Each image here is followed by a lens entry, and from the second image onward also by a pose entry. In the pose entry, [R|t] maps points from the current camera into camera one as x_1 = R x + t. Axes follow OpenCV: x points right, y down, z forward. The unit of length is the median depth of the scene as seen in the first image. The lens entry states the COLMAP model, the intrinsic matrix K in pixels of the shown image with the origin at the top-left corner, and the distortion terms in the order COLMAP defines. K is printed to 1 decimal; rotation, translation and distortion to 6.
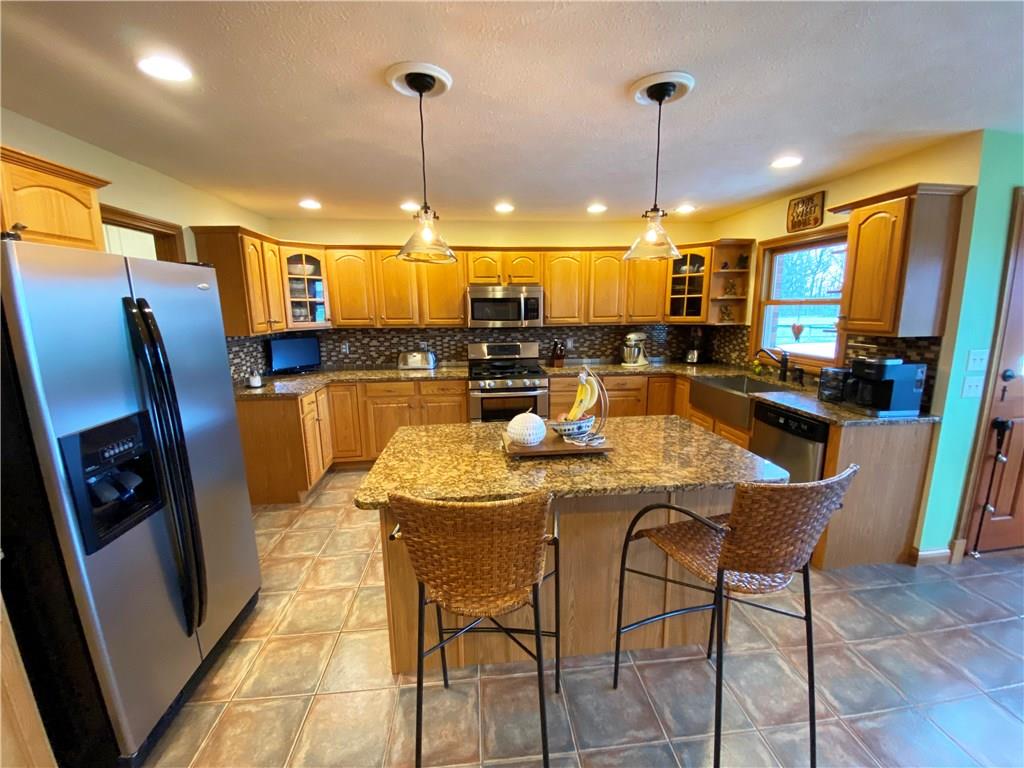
lens RADIAL K [[414.9, 0, 518.5], [0, 414.9, 390.1], [0, 0, 1]] dist [0.006802, -0.001185]
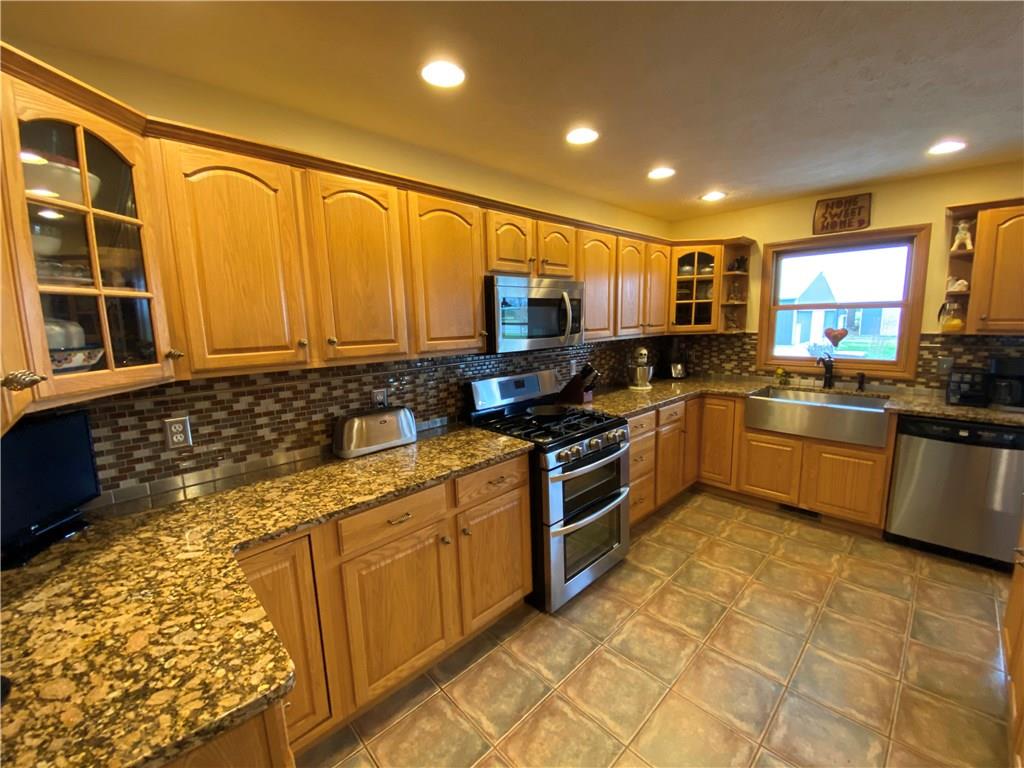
lens RADIAL K [[414.9, 0, 515.5], [0, 414.9, 384.7], [0, 0, 1]] dist [0.006802, -0.001185]
pose [[0.785996, -0.106506, 0.608988, -0.425858], [0.139145, 0.990251, -0.006403, -0.103383], [-0.602369, 0.089771, 0.793153, 0.565482]]
